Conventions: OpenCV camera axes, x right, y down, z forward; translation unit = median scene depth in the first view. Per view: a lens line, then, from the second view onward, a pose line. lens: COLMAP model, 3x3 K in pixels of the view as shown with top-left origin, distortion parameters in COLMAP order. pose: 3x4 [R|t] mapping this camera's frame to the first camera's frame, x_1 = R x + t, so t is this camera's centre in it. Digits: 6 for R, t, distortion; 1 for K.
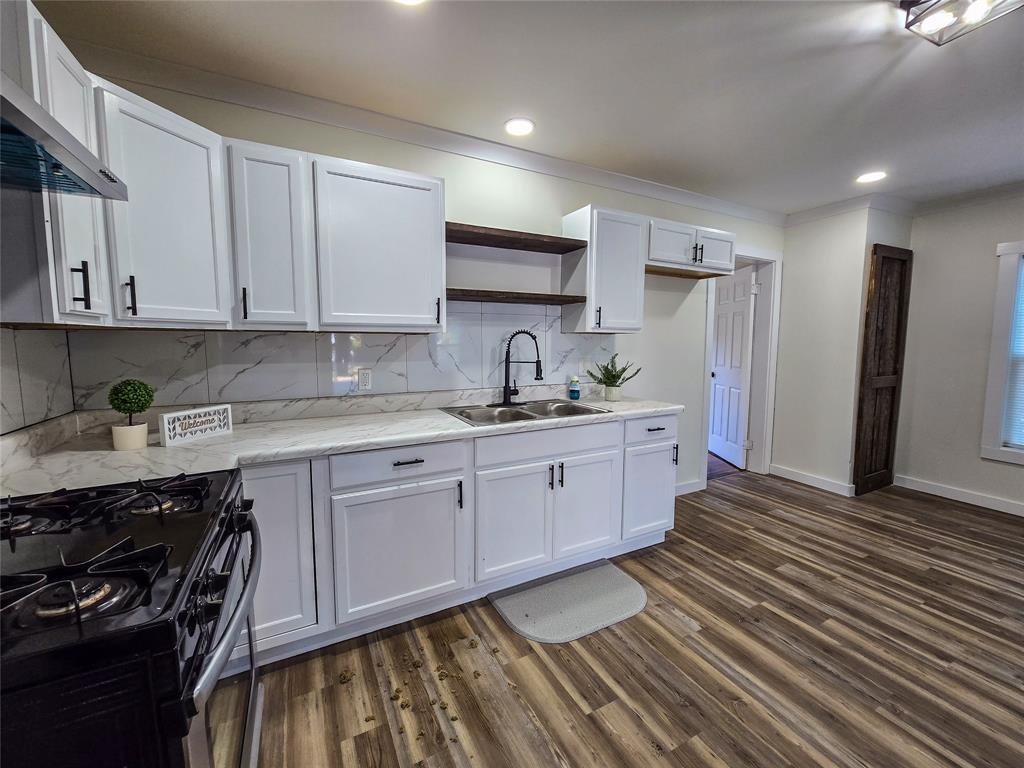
lens RADIAL K [[419.2, 0, 516.1], [0, 419.2, 382.6], [0, 0, 1]] dist [-0.009770, 0.003405]
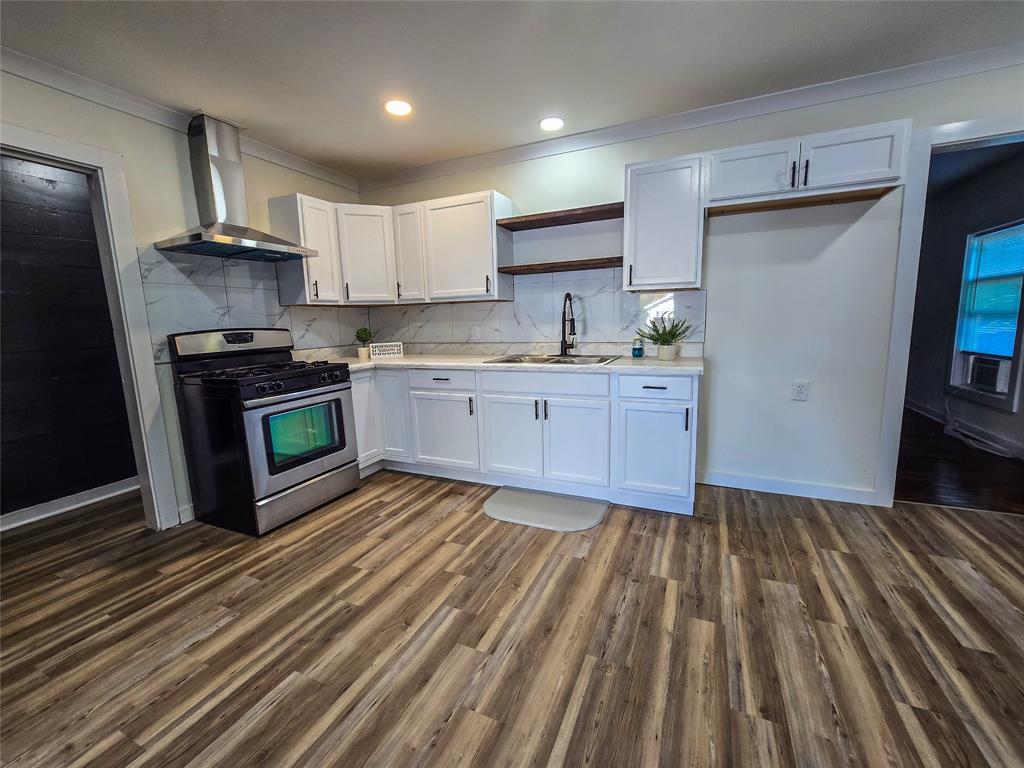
lens RADIAL K [[419.2, 0, 516.1], [0, 419.2, 382.6], [0, 0, 1]] dist [-0.009770, 0.003405]
pose [[0.611148, 0.099611, -0.785223, 0.977964], [-0.048326, 0.994895, 0.088597, 0.032353], [0.790039, -0.016199, 0.612842, 0.165757]]
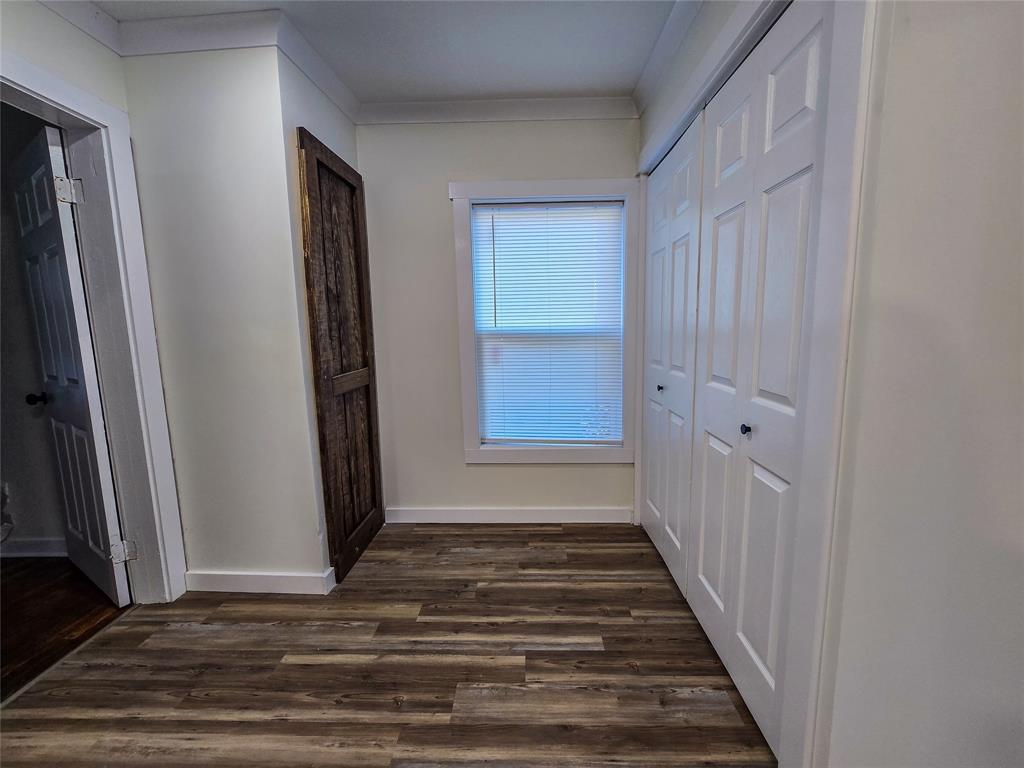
lens RADIAL K [[419.2, 0, 516.1], [0, 419.2, 382.6], [0, 0, 1]] dist [-0.009770, 0.003405]
pose [[0.492228, -0.124121, 0.861572, 0.747533], [0.103578, 0.991101, 0.083605, -0.041207], [-0.864282, 0.048087, 0.500704, 0.767310]]
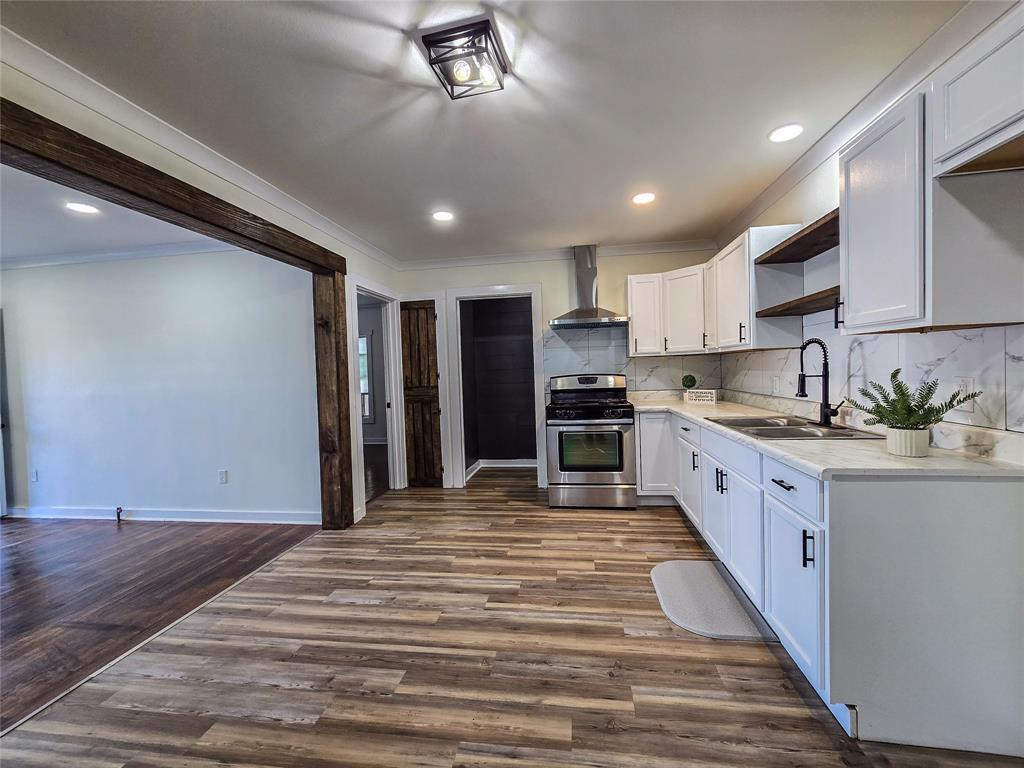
lens RADIAL K [[419.2, 0, 516.1], [0, 419.2, 382.6], [0, 0, 1]] dist [-0.009770, 0.003405]
pose [[-0.593163, 0.038638, -0.804154, 1.188136], [-0.052310, 0.994887, 0.086387, -0.084802], [0.803381, 0.093307, -0.588110, 1.124751]]
